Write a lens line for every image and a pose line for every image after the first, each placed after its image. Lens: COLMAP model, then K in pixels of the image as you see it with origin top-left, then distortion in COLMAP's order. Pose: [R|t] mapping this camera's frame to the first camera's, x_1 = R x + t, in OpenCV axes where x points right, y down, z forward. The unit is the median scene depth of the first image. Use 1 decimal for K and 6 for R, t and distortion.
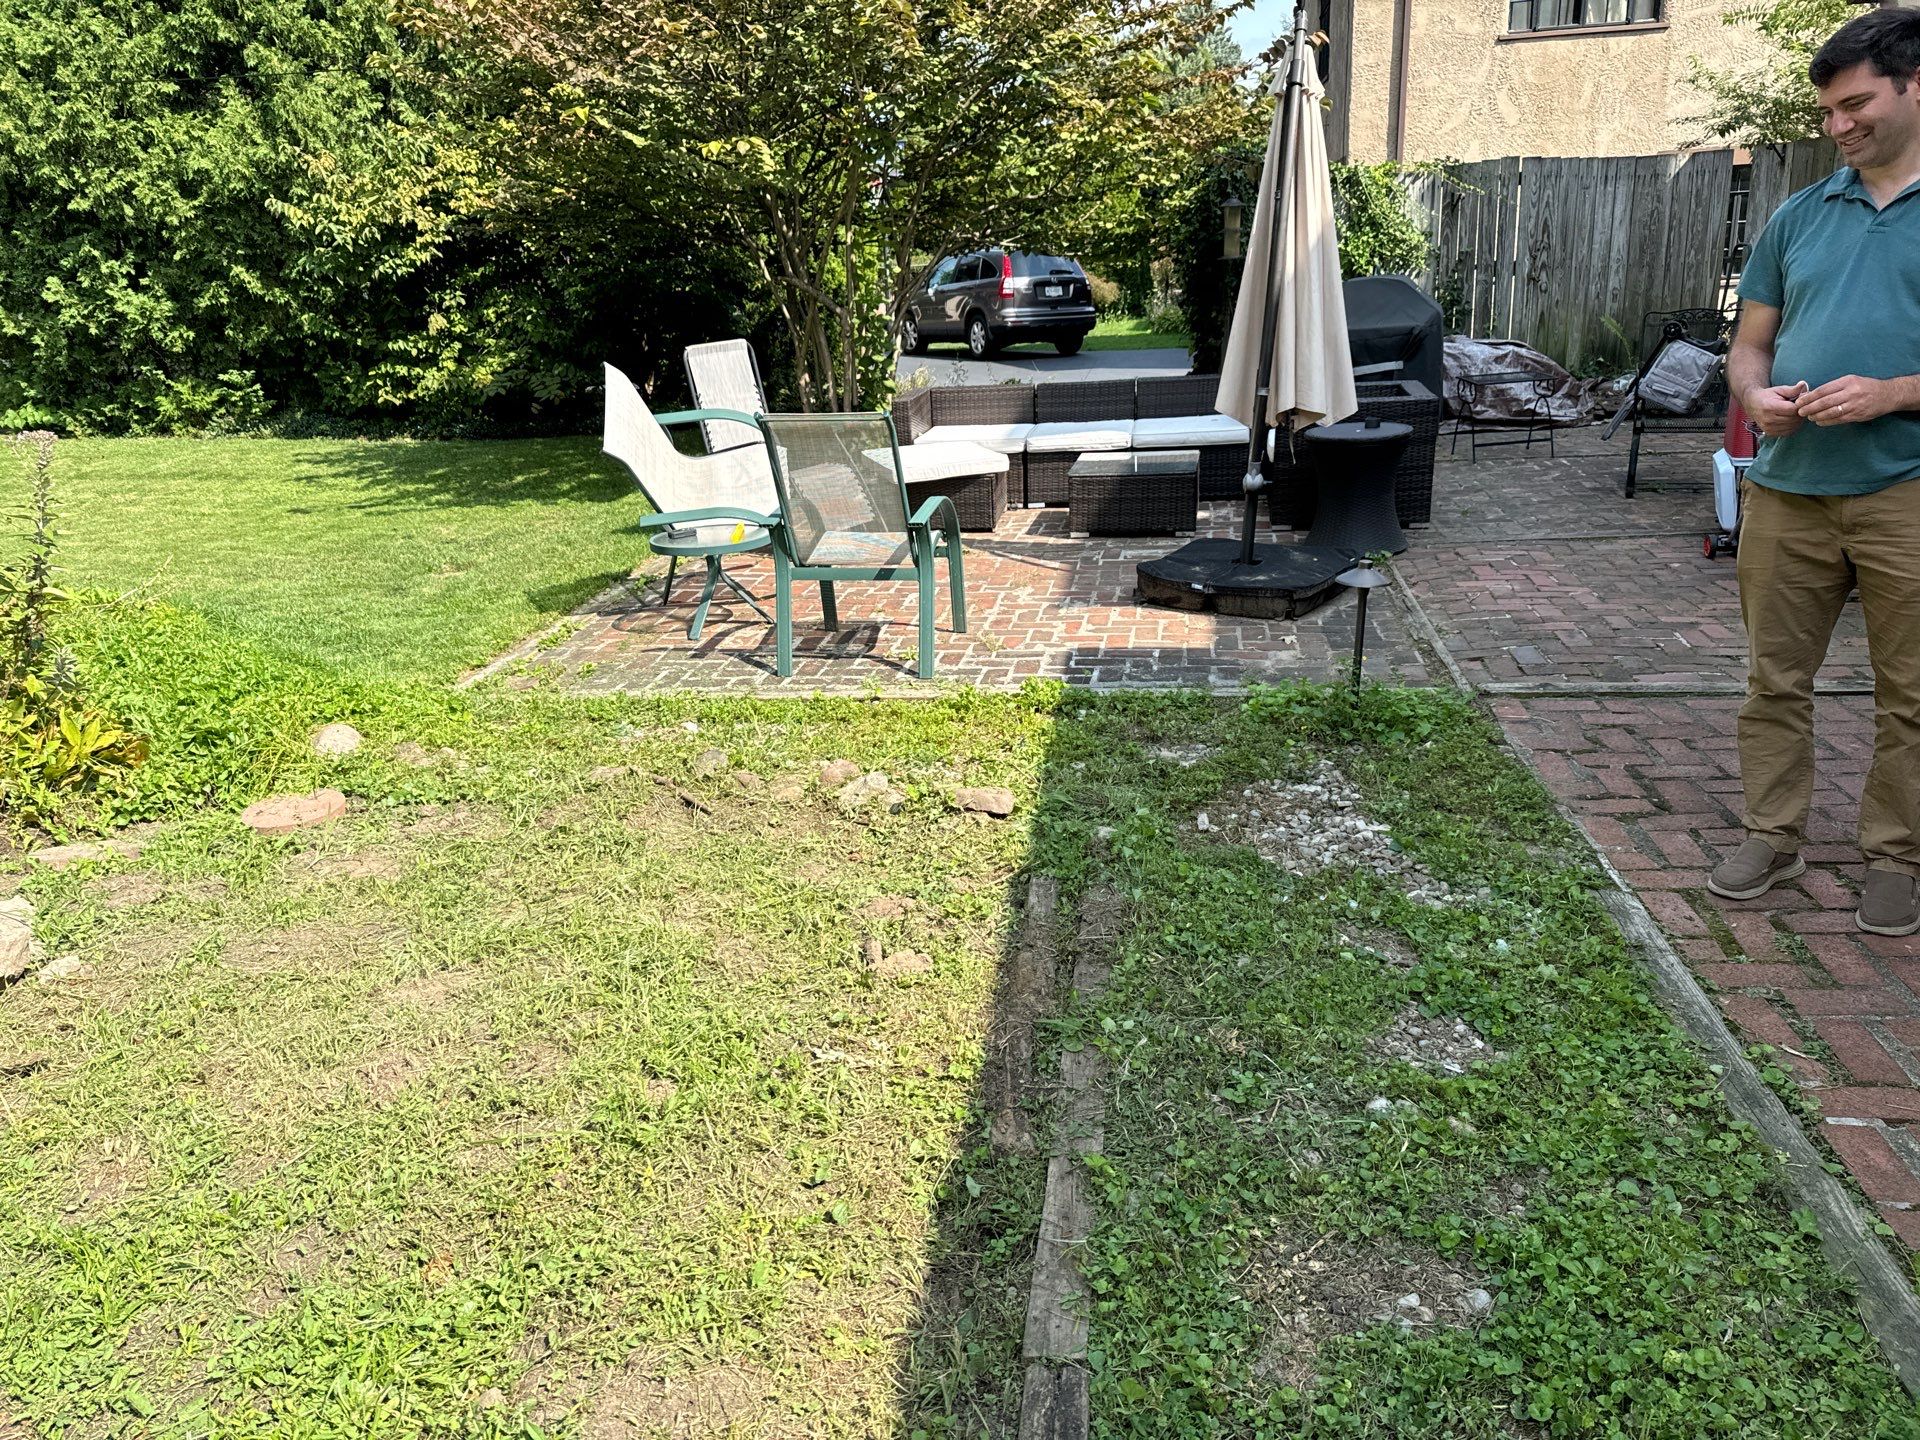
lens RADIAL K [[1359.4, 0, 960.0], [0, 1359.4, 720.0], [0, 0, 1]] dist [0.062816, -0.067472]
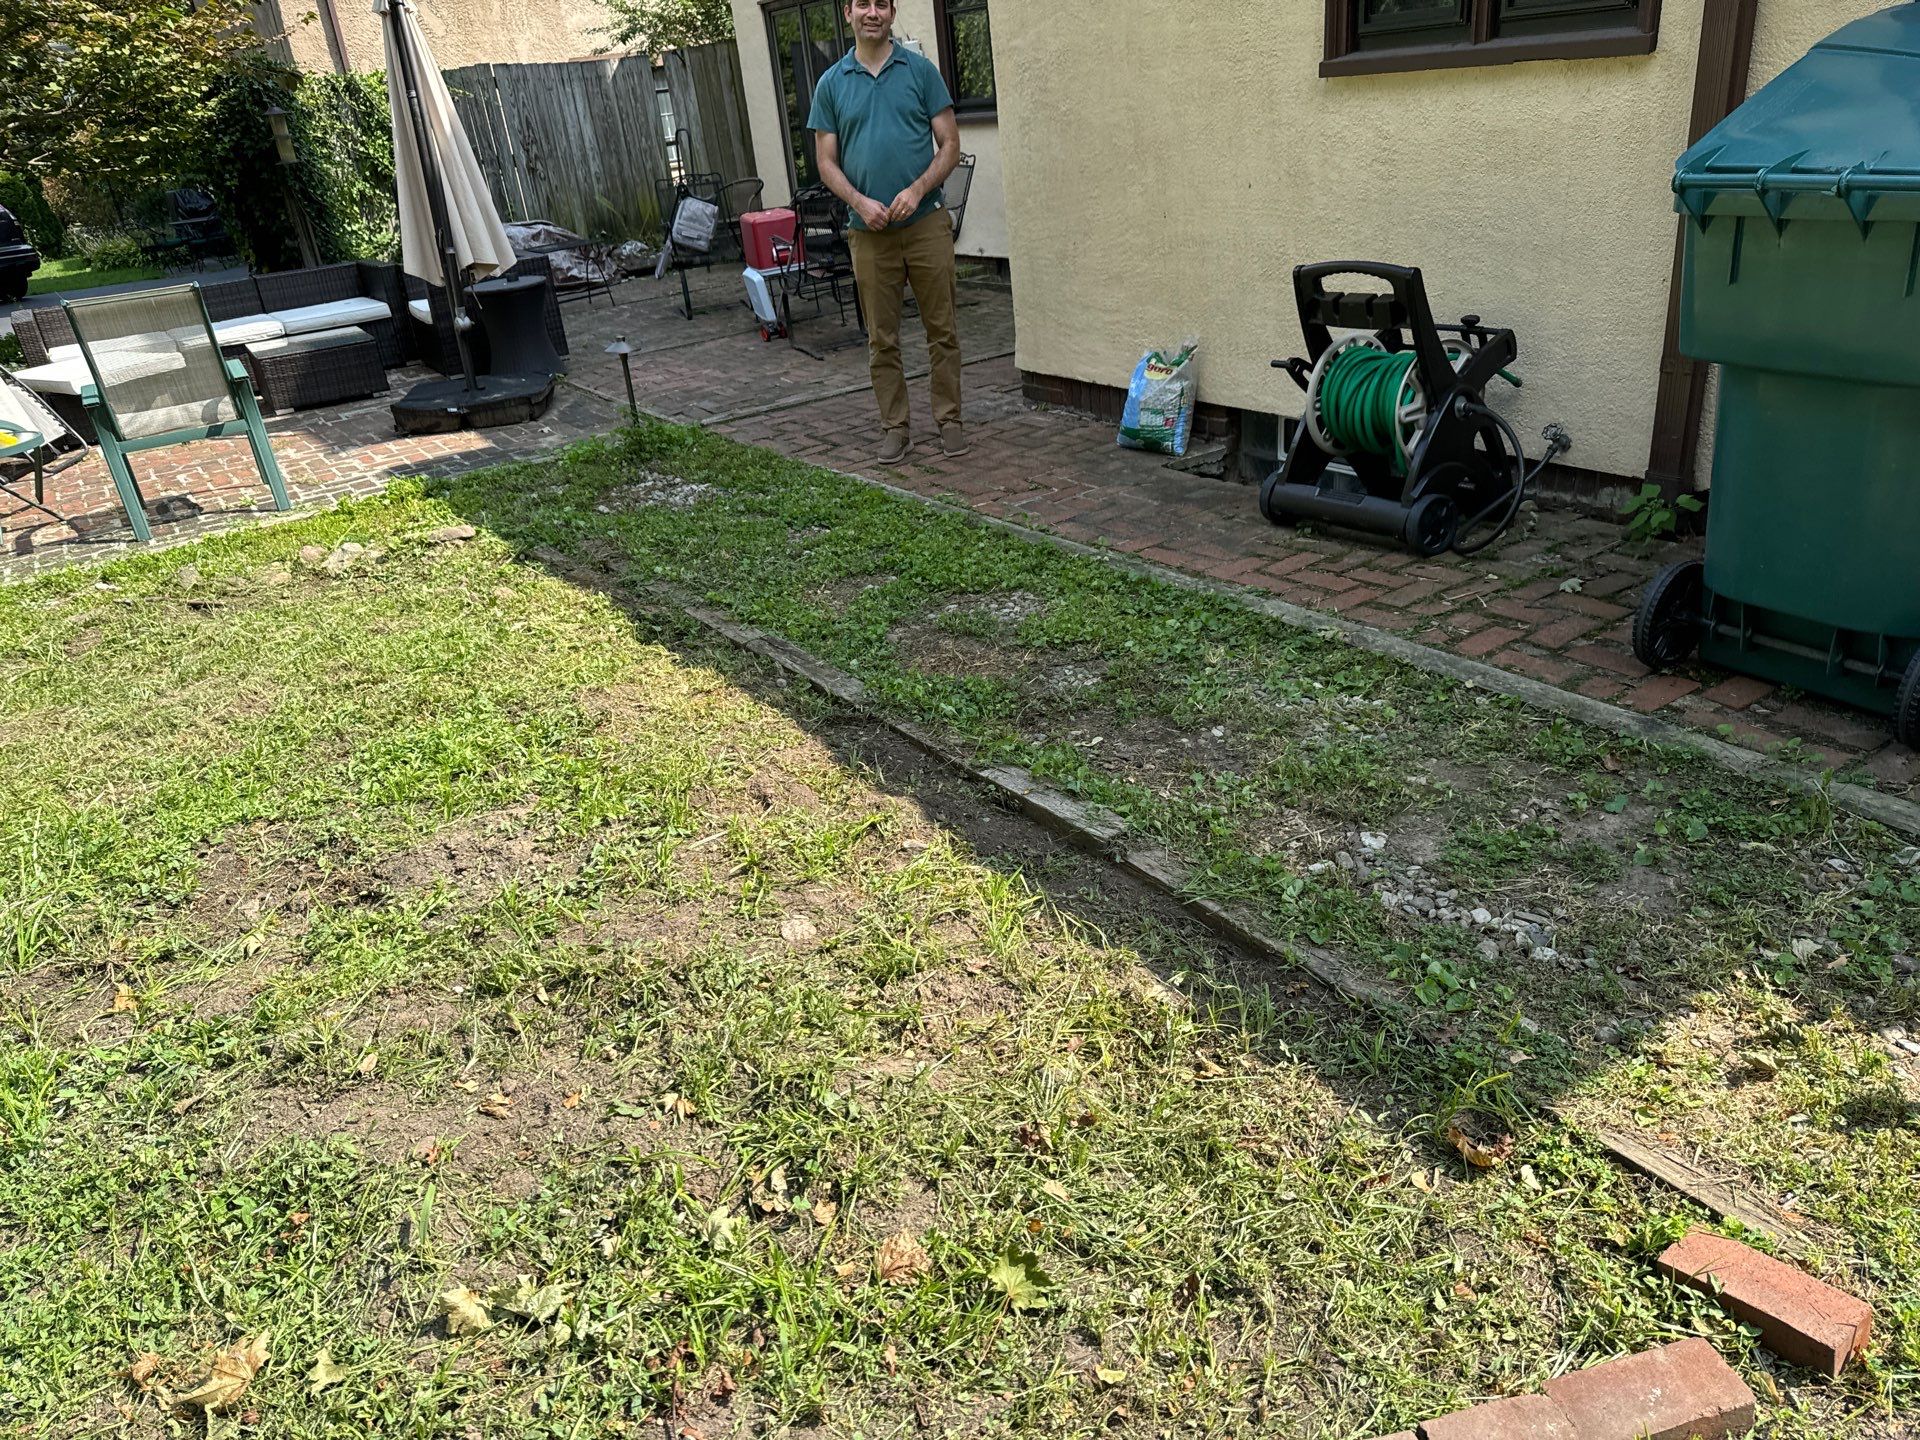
lens RADIAL K [[1362.2, 0, 960.0], [0, 1362.2, 720.0], [0, 0, 1]] dist [0.082993, -0.094360]
pose [[0.741607, -0.310237, 0.594788, -0.320336], [0.279569, 0.948904, 0.146362, 0.116515], [-0.609803, 0.057741, 0.790447, -0.277518]]
